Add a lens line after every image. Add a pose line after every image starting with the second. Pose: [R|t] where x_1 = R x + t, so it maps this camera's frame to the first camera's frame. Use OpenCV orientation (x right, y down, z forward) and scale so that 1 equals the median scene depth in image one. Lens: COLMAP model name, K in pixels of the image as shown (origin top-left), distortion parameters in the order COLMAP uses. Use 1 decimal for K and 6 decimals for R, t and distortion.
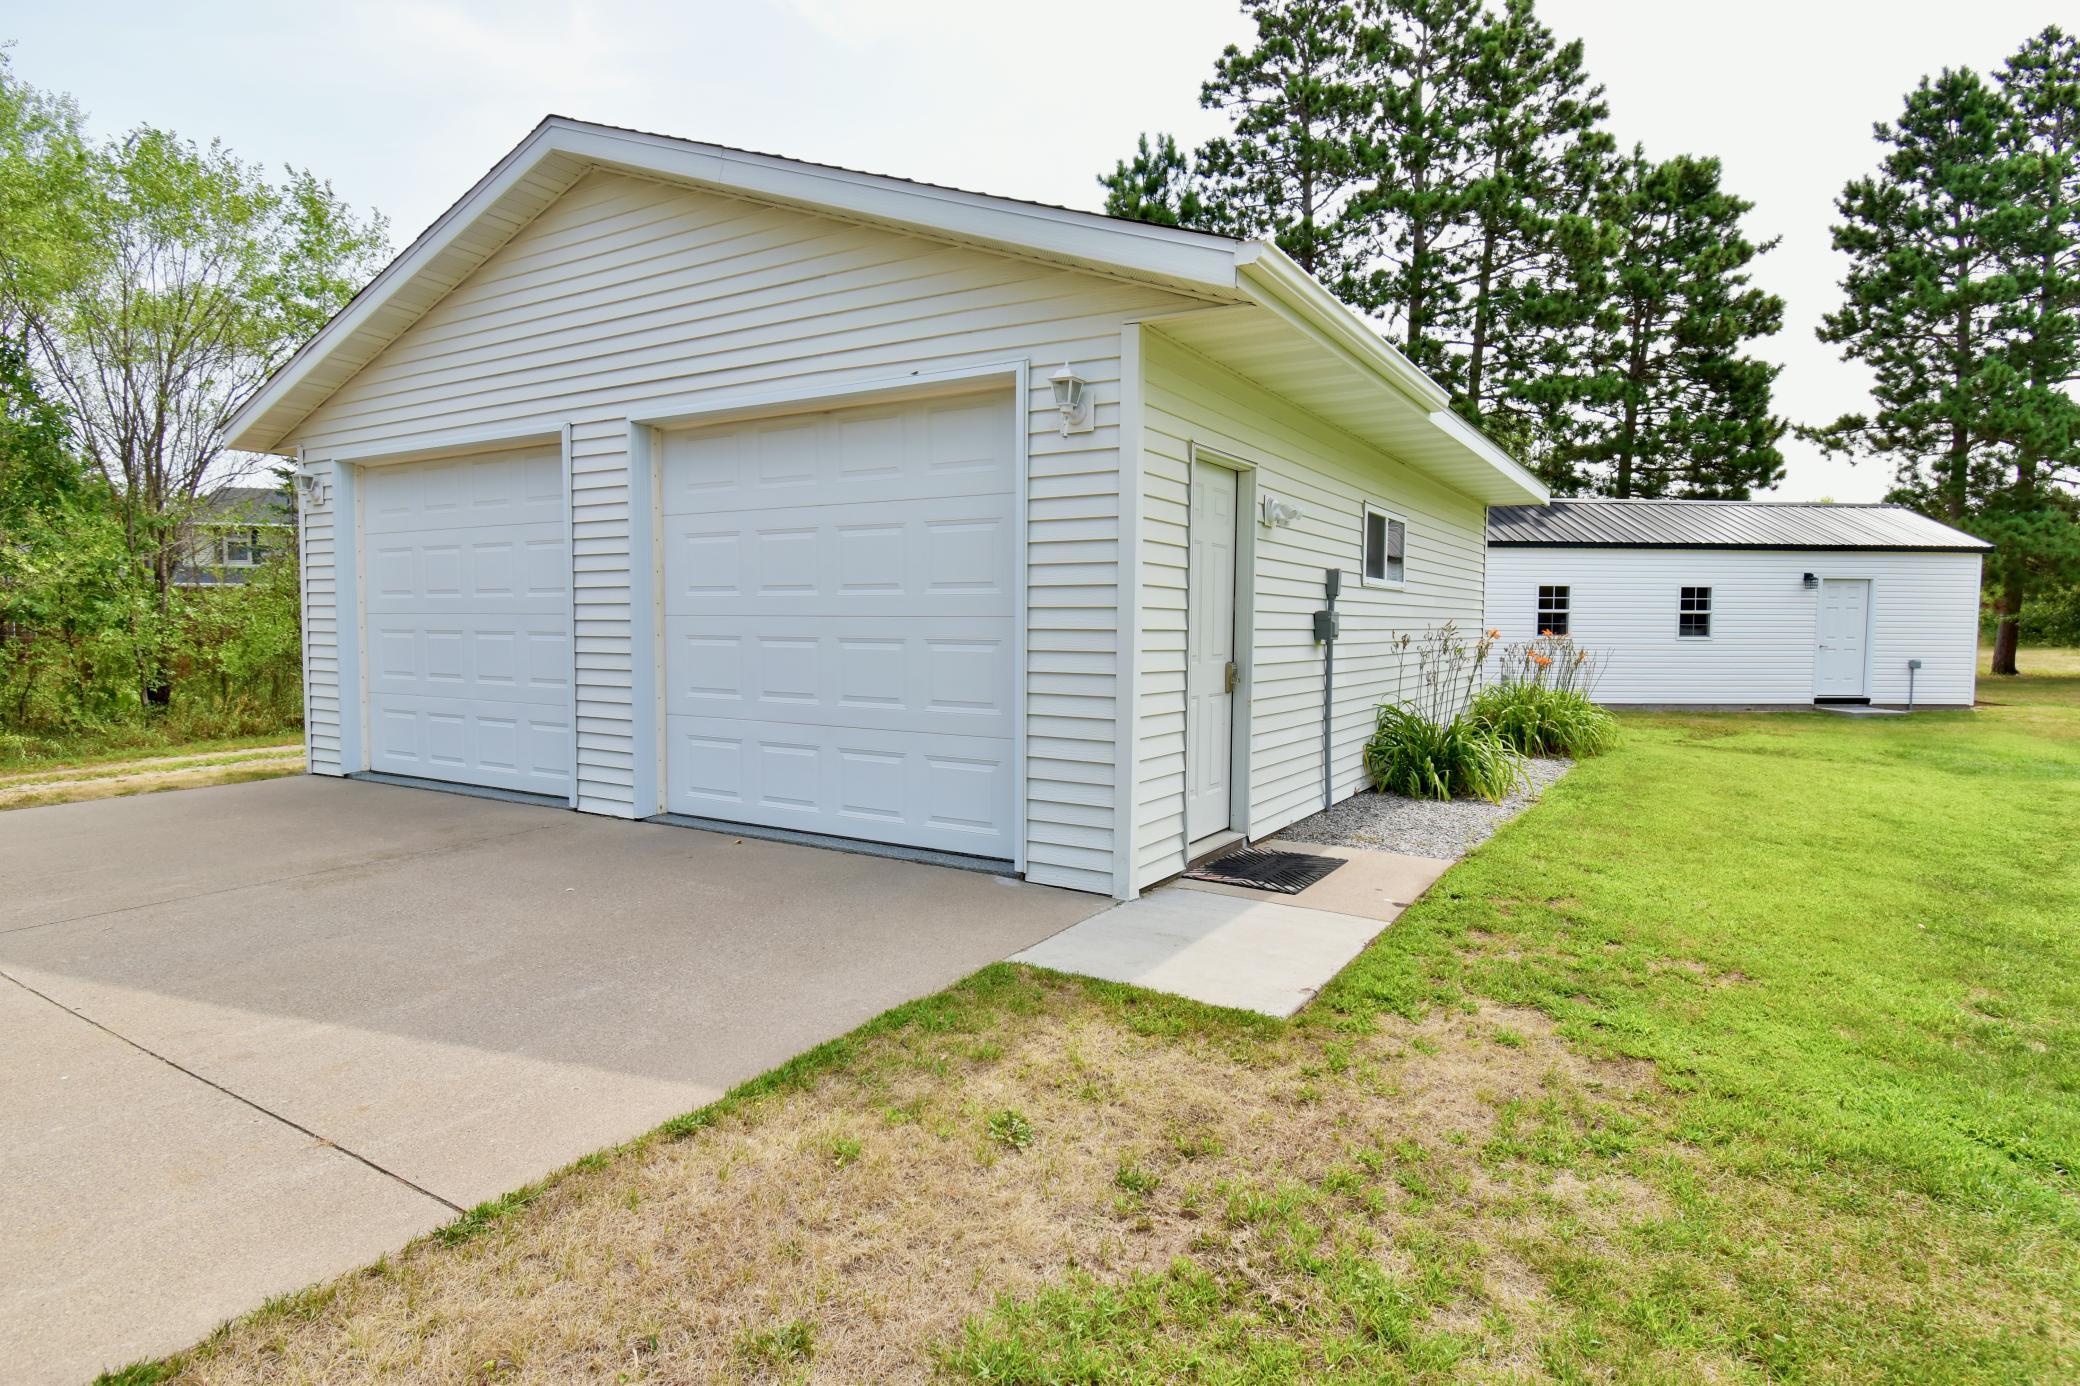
lens RADIAL K [[1106.7, 0, 1060.0], [0, 1106.7, 691.8], [0, 0, 1]] dist [-0.003429, -0.003872]
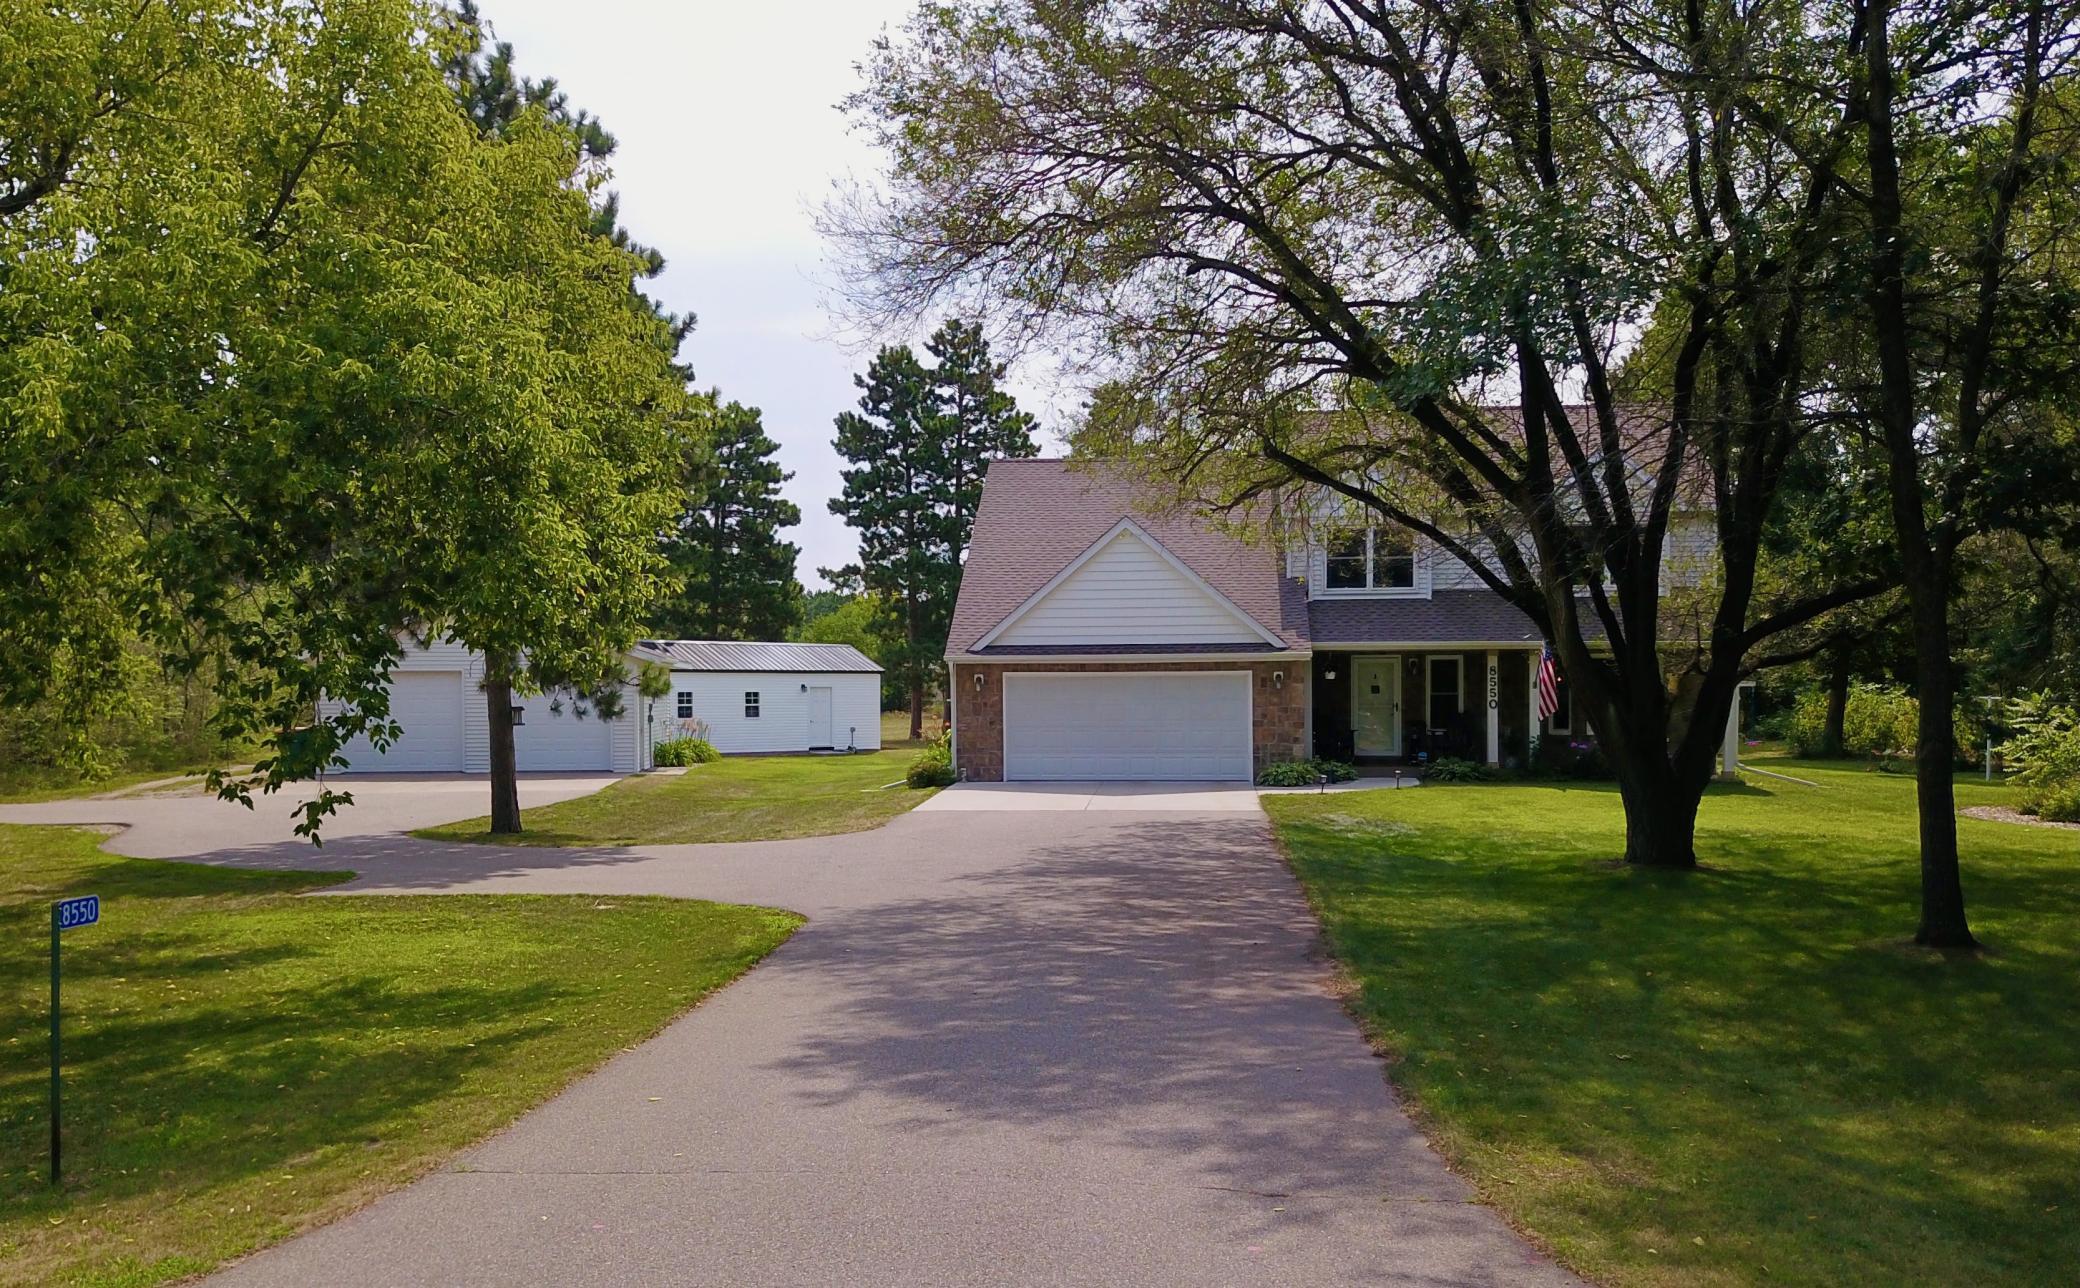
lens RADIAL K [[1870.0, 0, 1013.7], [0, 1870.0, 751.4], [0, 0, 1]] dist [0.128435, -0.005069]
pose [[0.807095, -0.025196, 0.589884, -0.727170], [0.042736, 0.998961, -0.015803, 0.059067], [-0.588873, 0.037964, 0.807333, -1.401161]]
